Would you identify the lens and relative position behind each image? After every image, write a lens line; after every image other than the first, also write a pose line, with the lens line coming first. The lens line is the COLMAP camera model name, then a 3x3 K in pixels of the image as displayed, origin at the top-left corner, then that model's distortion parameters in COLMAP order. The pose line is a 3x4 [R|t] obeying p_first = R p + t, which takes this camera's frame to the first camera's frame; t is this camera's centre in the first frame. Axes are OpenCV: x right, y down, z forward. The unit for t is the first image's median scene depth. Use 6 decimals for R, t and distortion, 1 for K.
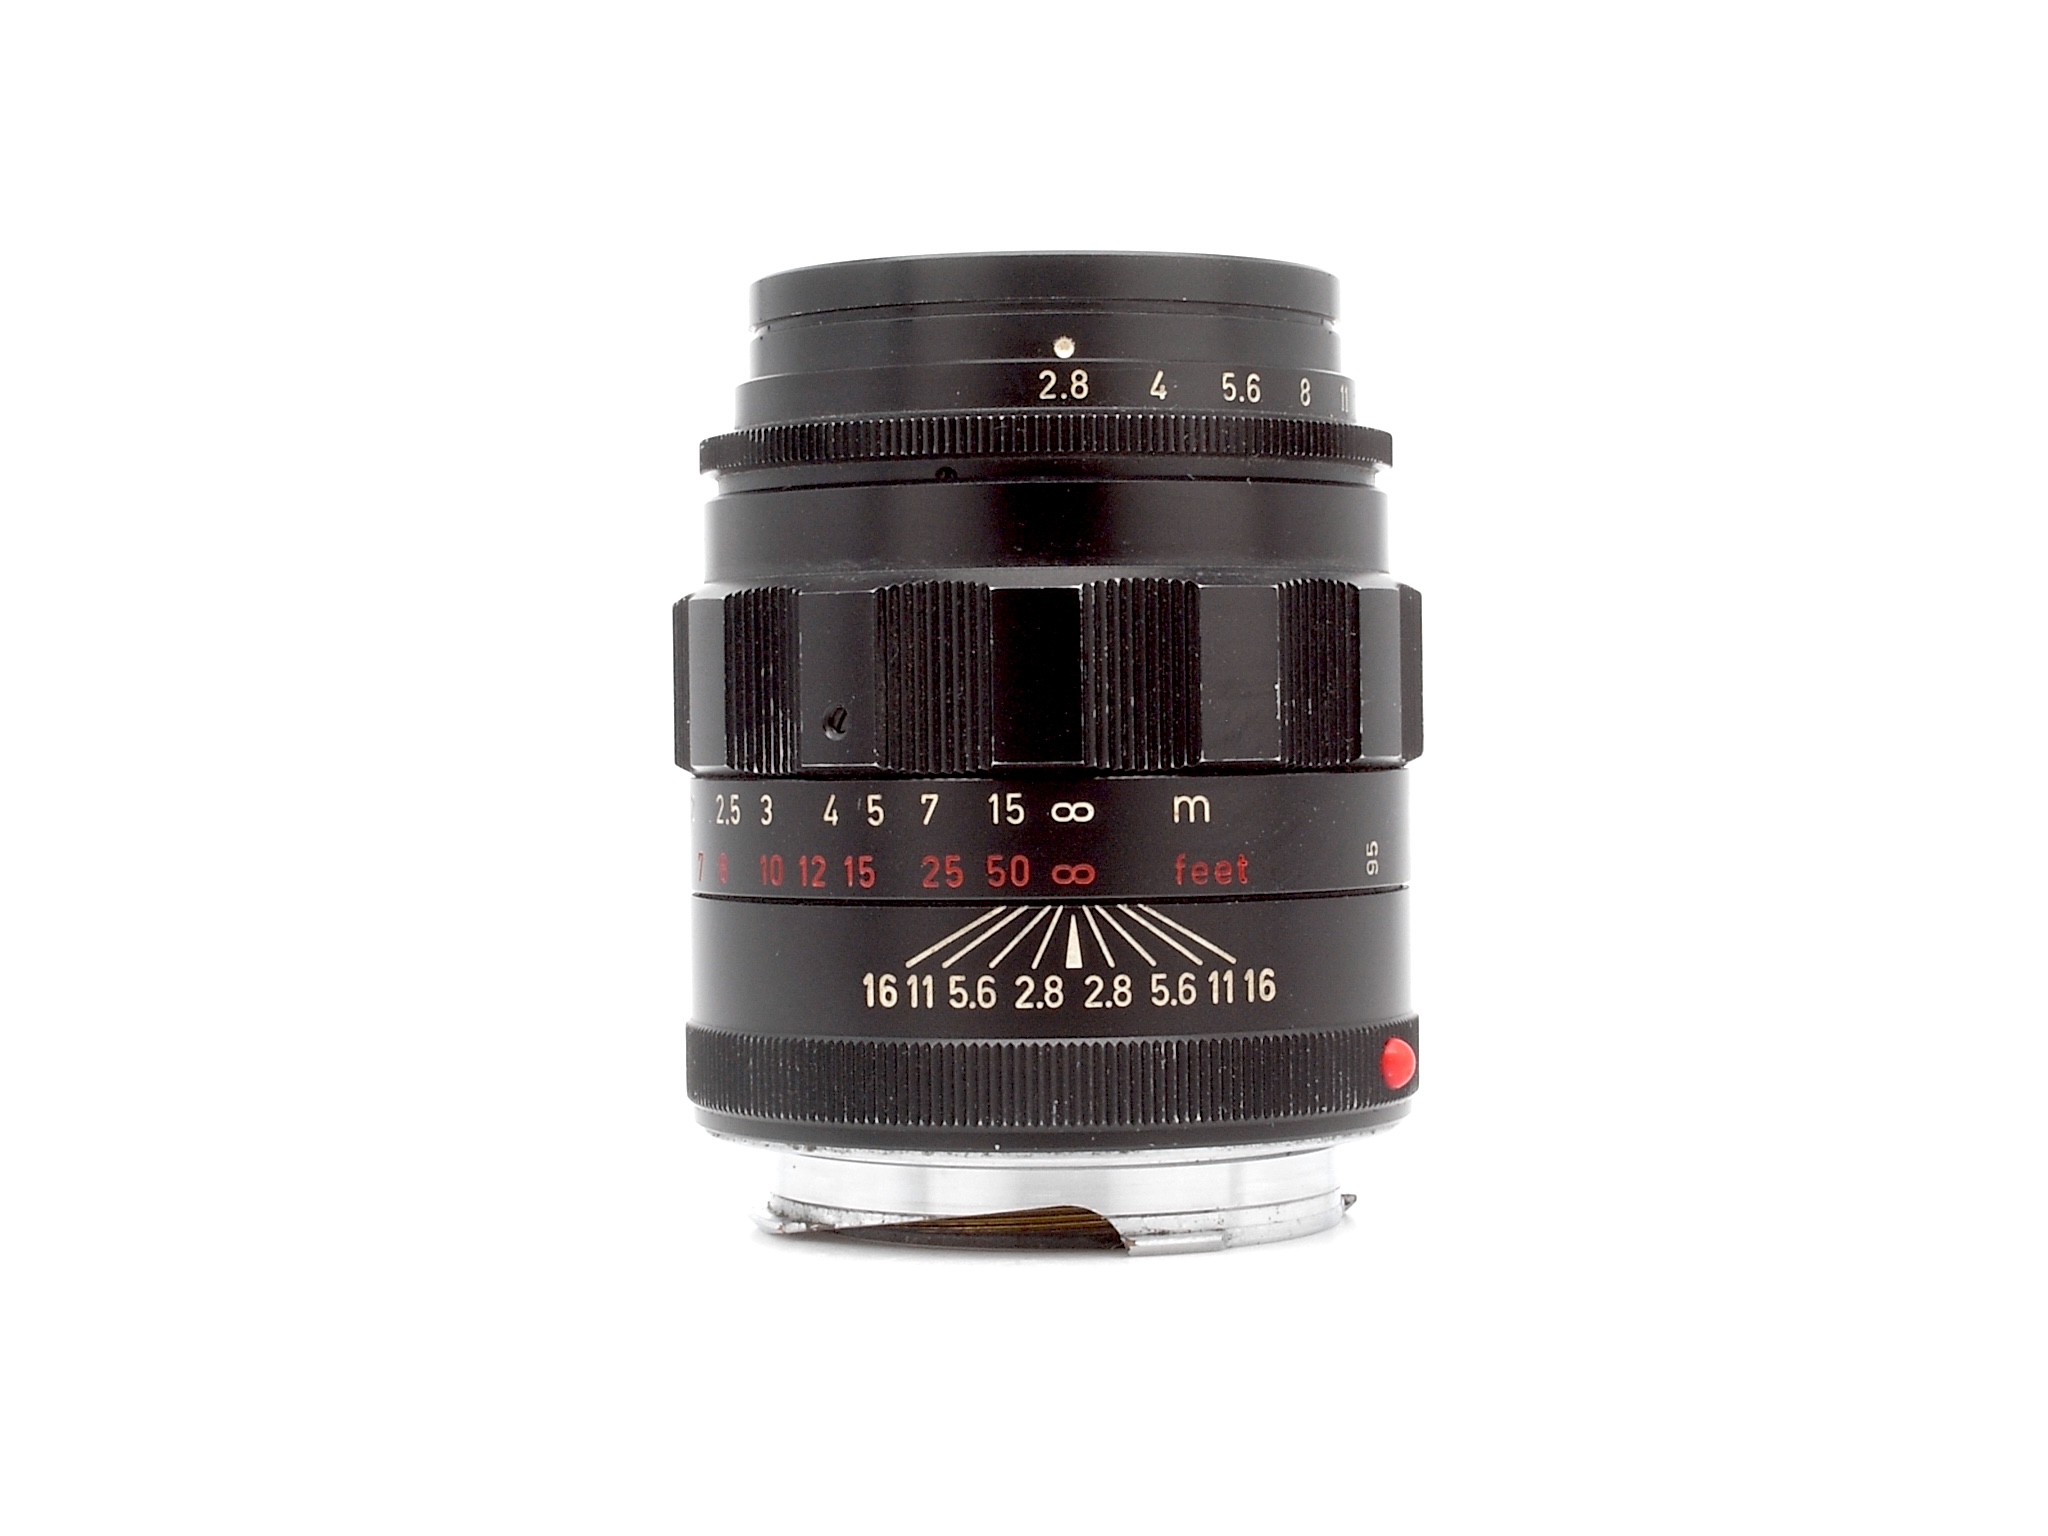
lens RADIAL K [[4268.8, 0, 1024.0], [0, 4268.8, 768.0], [0, 0, 1]] dist [0.005504, -0.016269]
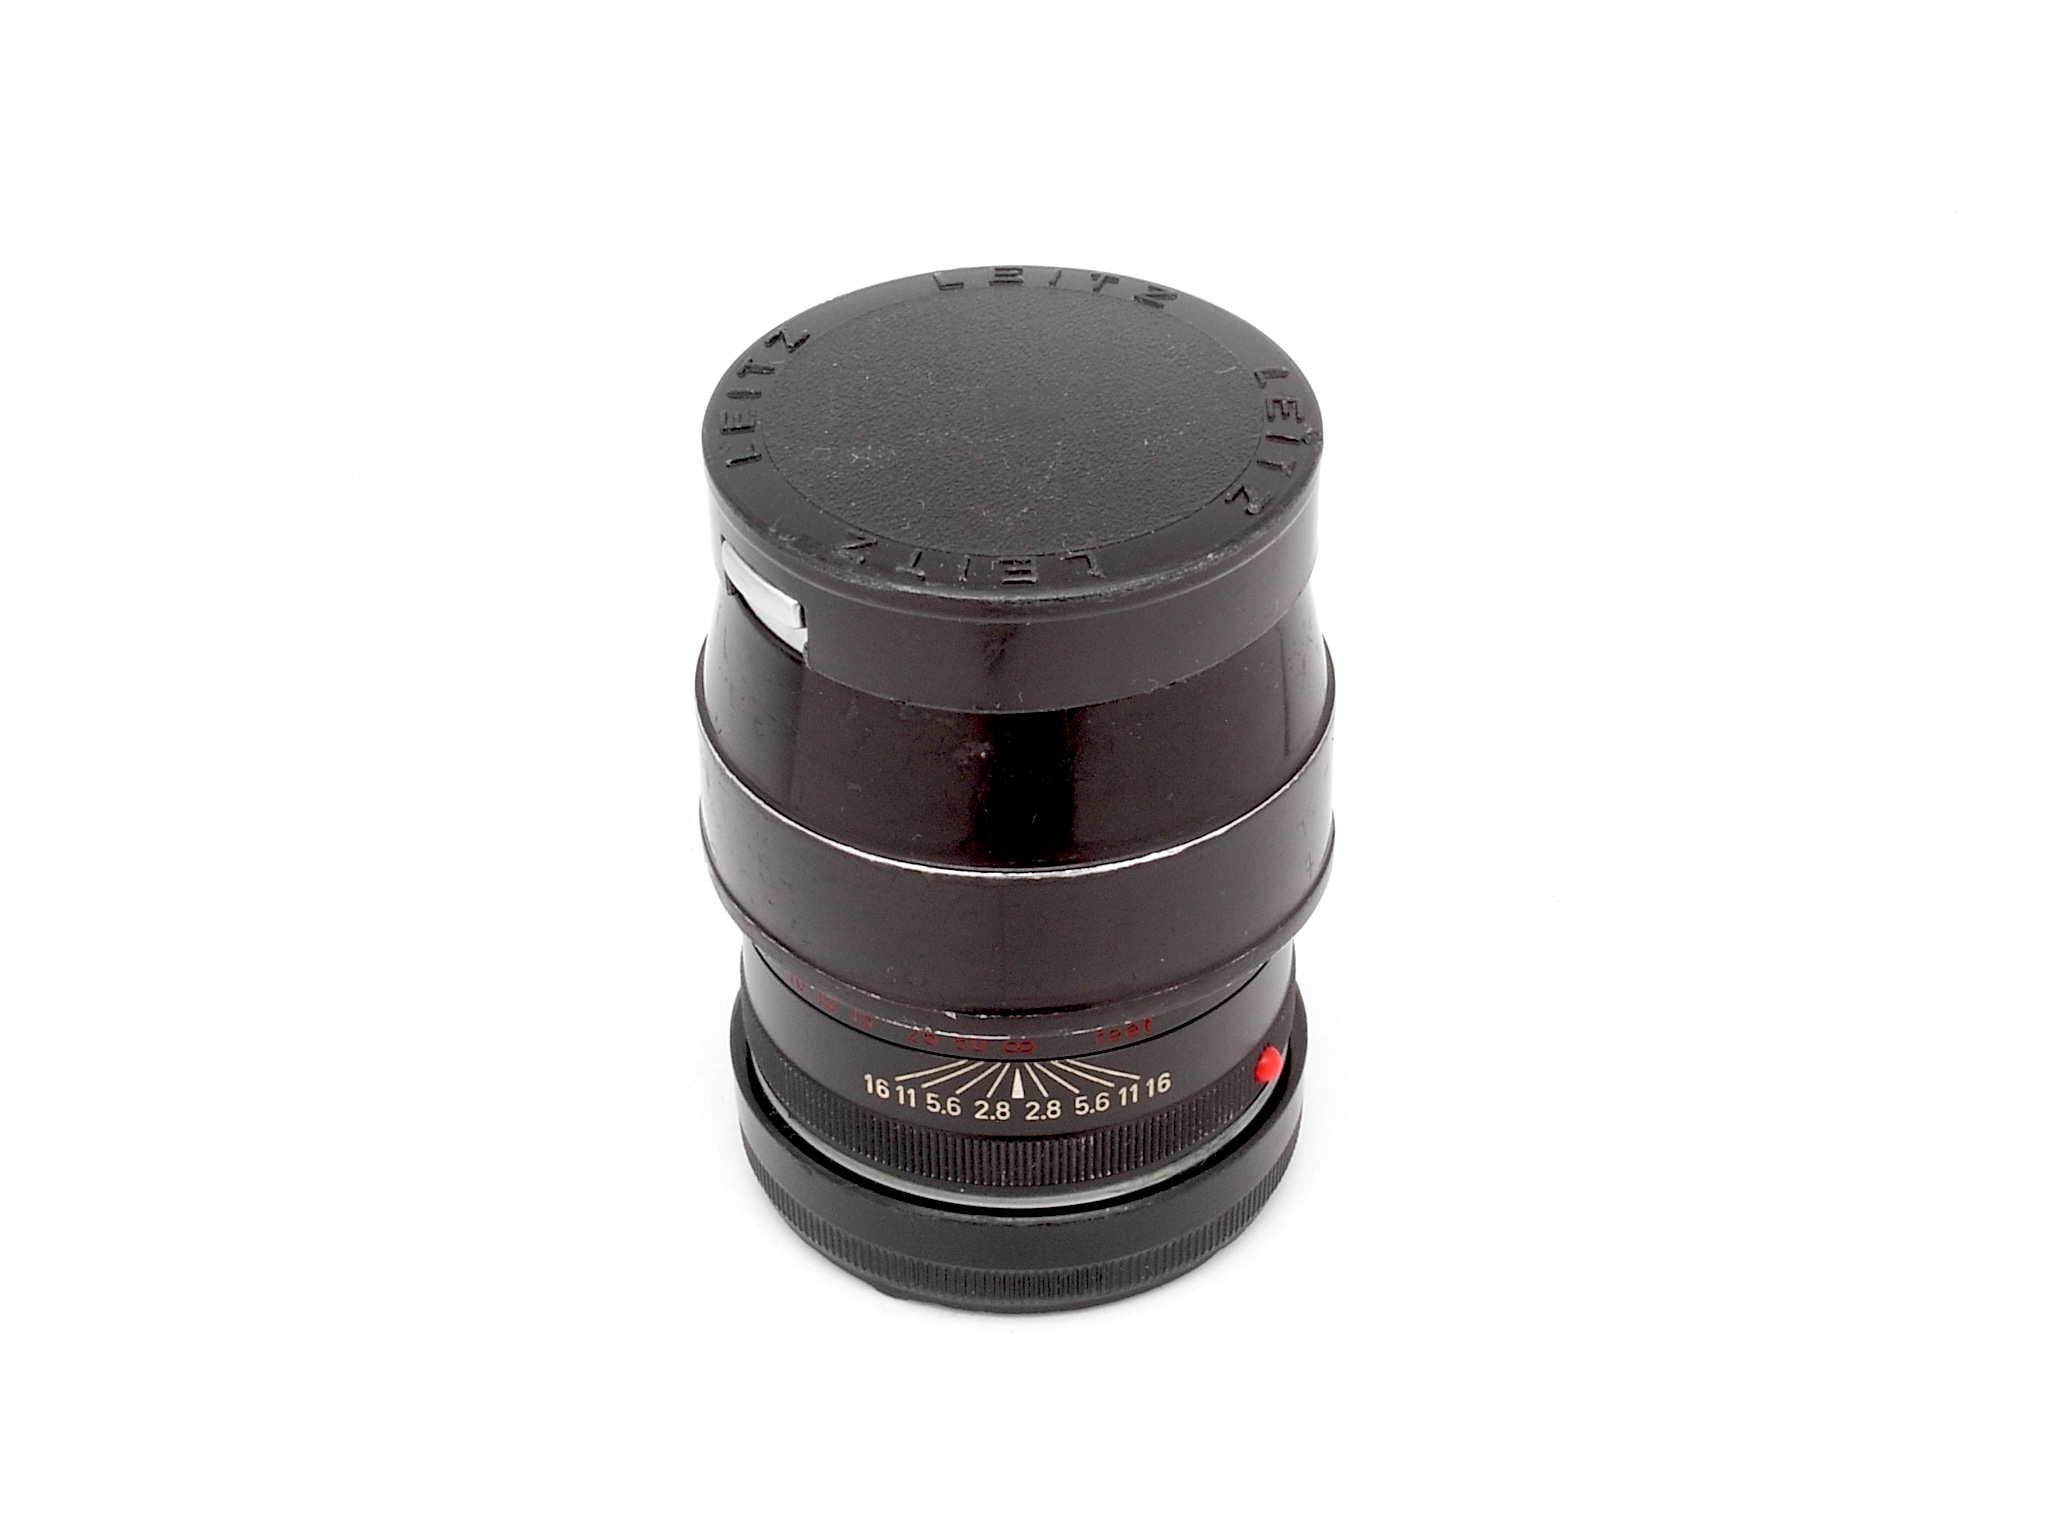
lens RADIAL K [[4268.8, 0, 1024.0], [0, 4268.8, 768.0], [0, 0, 1]] dist [0.005504, -0.016269]
pose [[0.998769, 0.035777, -0.034369, 0.055990], [-0.008215, 0.802478, 0.596625, -0.838655], [0.048926, -0.595608, 0.801784, -0.024032]]
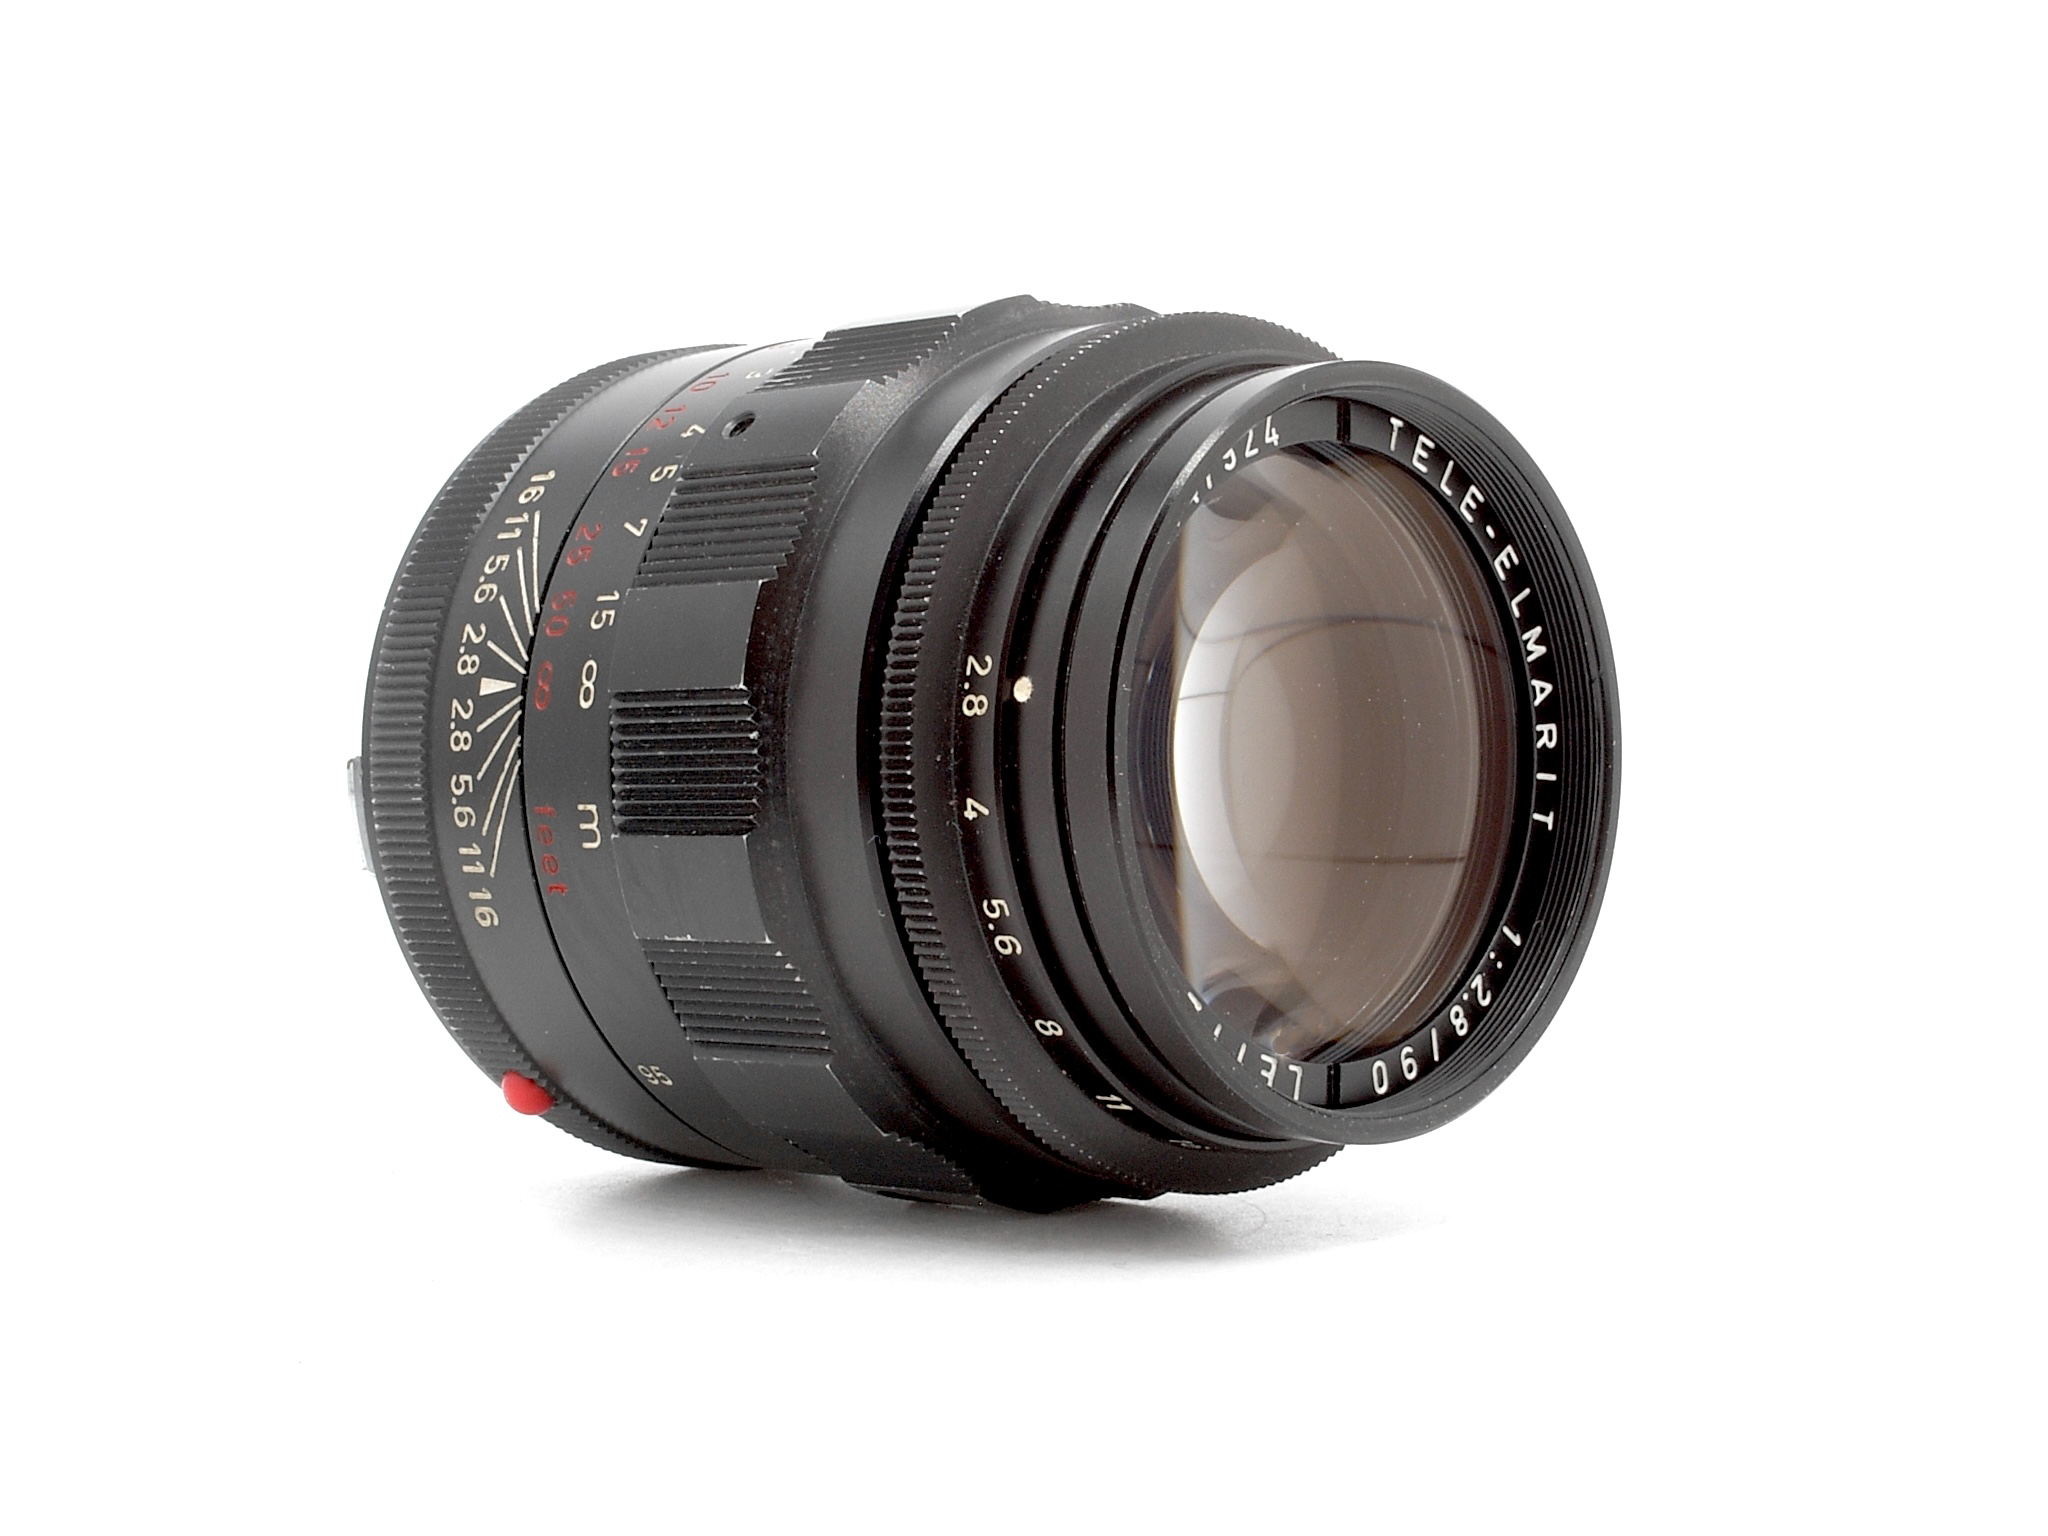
lens RADIAL K [[4268.8, 0, 1024.0], [0, 4268.8, 768.0], [0, 0, 1]] dist [0.005504, -0.016269]
pose [[-0.156115, 0.978283, -0.136346, 0.131150], [-0.708719, -0.014794, 0.705336, -0.657622], [0.688001, 0.206744, 0.695637, 0.456882]]
